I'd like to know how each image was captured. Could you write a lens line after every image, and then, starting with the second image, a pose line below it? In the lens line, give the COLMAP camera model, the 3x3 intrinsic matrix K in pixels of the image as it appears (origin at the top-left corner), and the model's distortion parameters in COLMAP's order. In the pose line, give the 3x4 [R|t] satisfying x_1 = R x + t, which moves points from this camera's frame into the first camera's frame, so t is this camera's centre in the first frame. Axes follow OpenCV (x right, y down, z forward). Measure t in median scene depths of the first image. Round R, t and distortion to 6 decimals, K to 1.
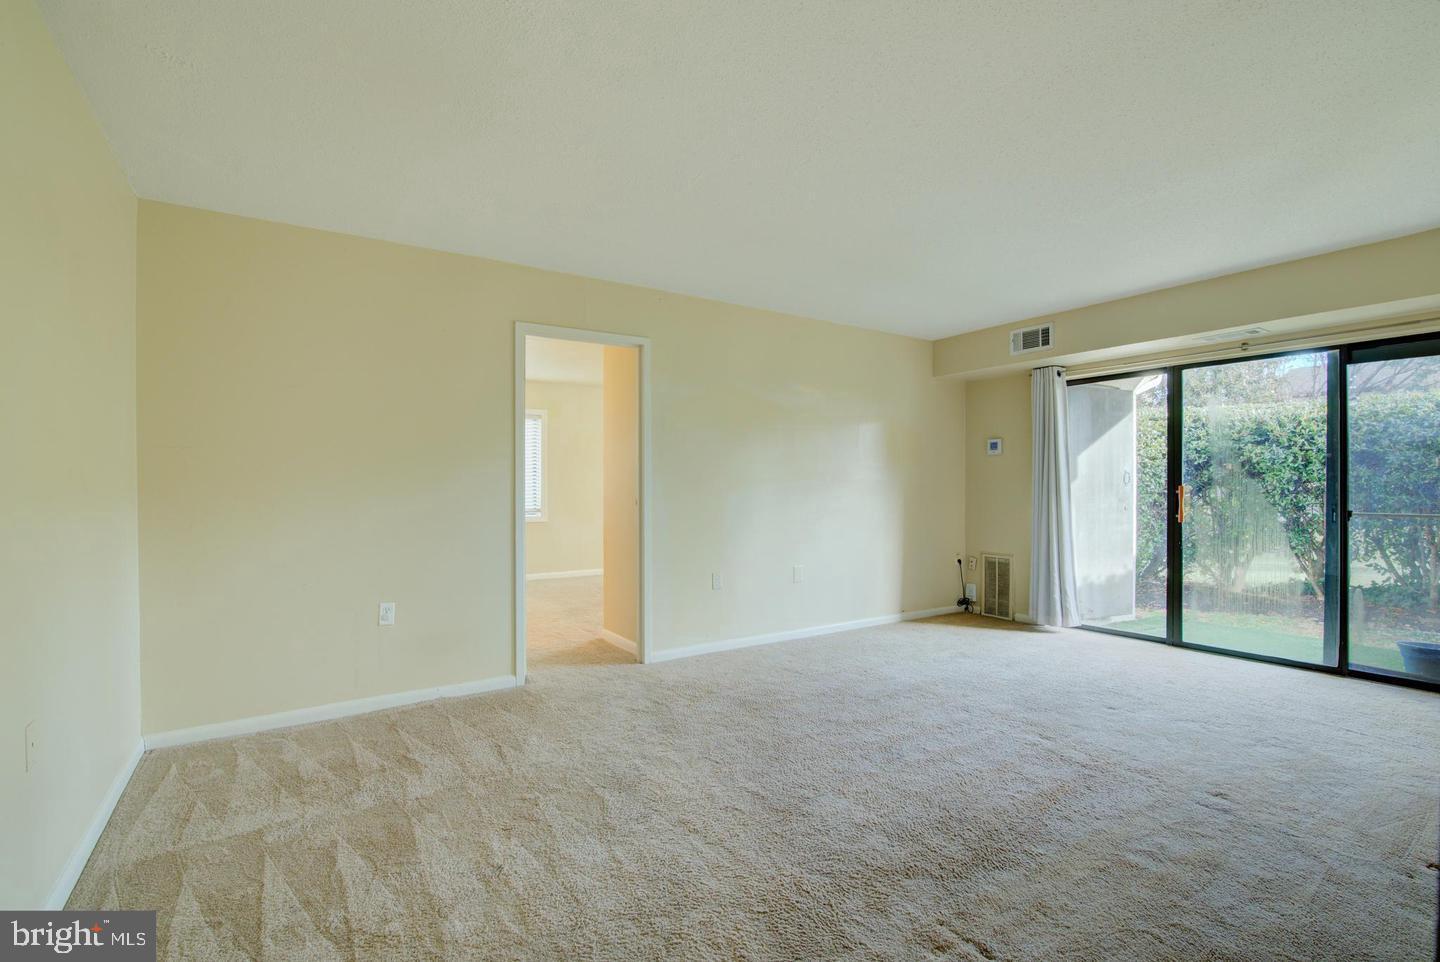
lens RADIAL K [[655.9, 0, 720.2], [0, 655.9, 488.4], [0, 0, 1]] dist [-0.021044, 0.001957]
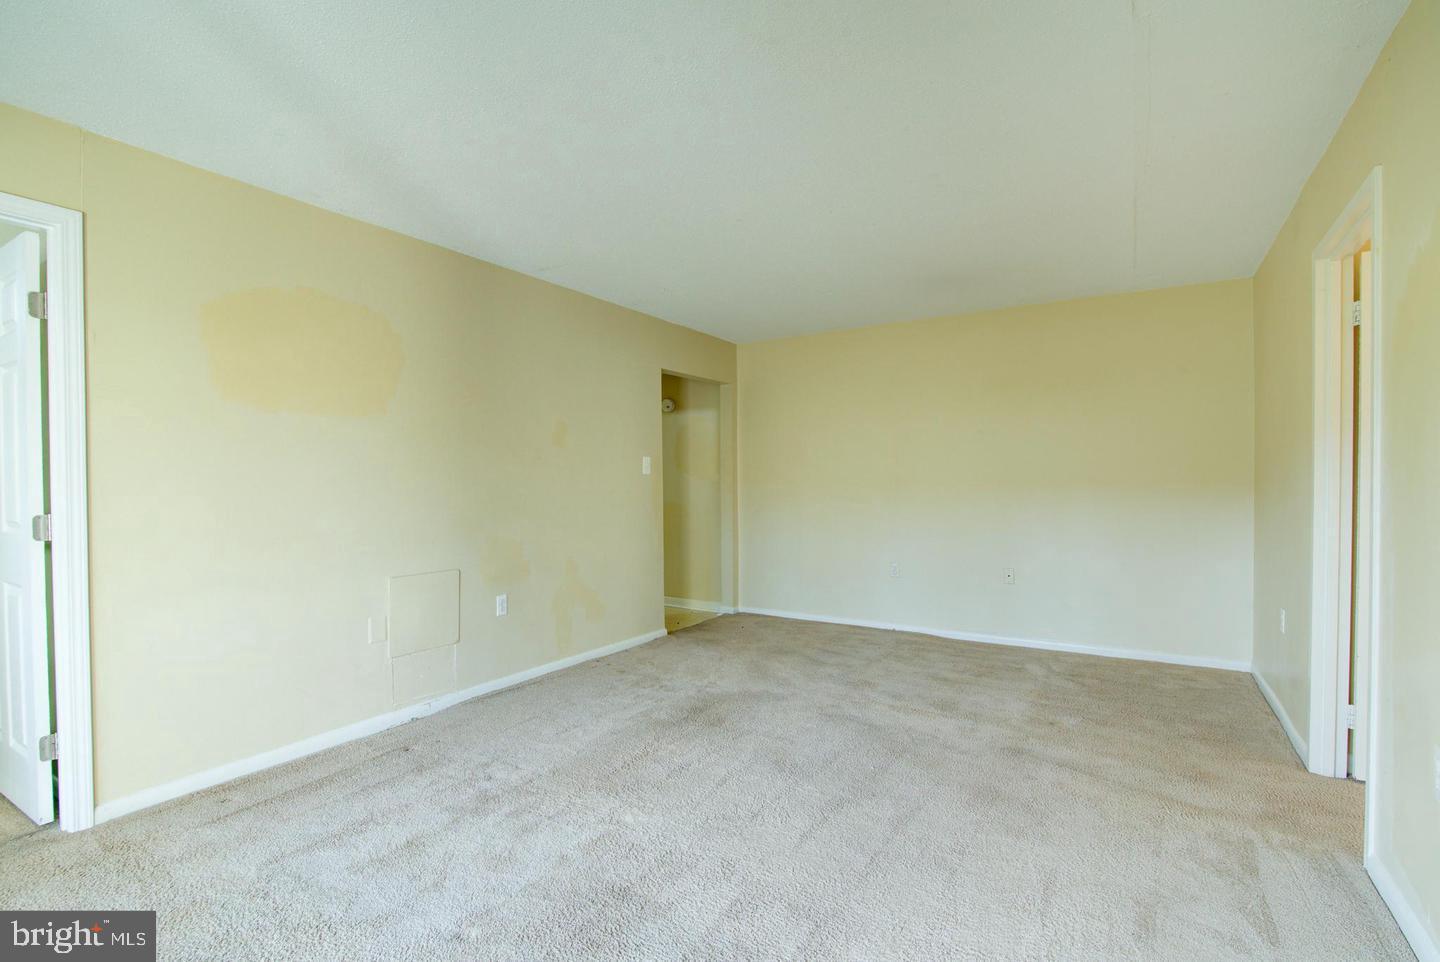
lens RADIAL K [[655.9, 0, 720.2], [0, 655.9, 488.4], [0, 0, 1]] dist [-0.021044, 0.001957]
pose [[-0.910204, 0.011949, -0.413988, 0.369566], [0.006276, 0.999867, 0.015059, -0.010262], [0.414113, 0.011109, -0.910158, 0.911132]]
